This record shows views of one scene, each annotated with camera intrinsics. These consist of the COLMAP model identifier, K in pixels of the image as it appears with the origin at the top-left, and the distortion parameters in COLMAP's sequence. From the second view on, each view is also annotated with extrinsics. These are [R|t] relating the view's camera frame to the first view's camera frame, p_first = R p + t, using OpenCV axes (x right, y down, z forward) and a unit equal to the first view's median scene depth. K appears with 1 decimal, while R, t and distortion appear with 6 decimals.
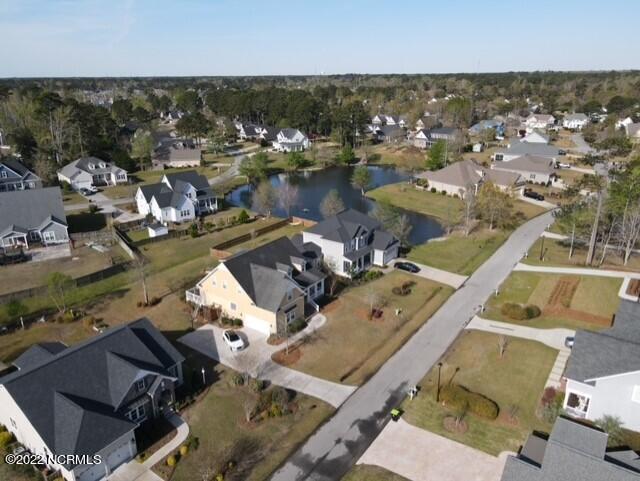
lens RADIAL K [[449.9, 0, 320.0], [0, 449.9, 240.5], [0, 0, 1]] dist [0.002255, 0.005234]
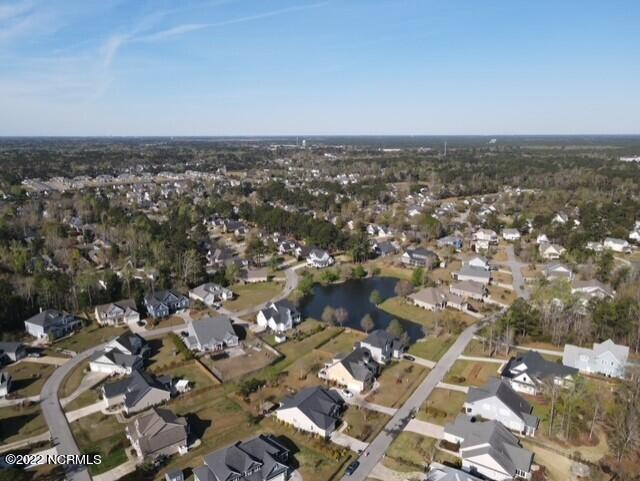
lens RADIAL K [[449.9, 0, 320.0], [0, 449.9, 240.5], [0, 0, 1]] dist [0.002255, 0.005234]
pose [[0.998693, -0.002346, 0.051055, -0.347236], [0.008552, 0.992532, -0.121683, -0.244614], [-0.050388, 0.121961, 0.991255, -1.208468]]
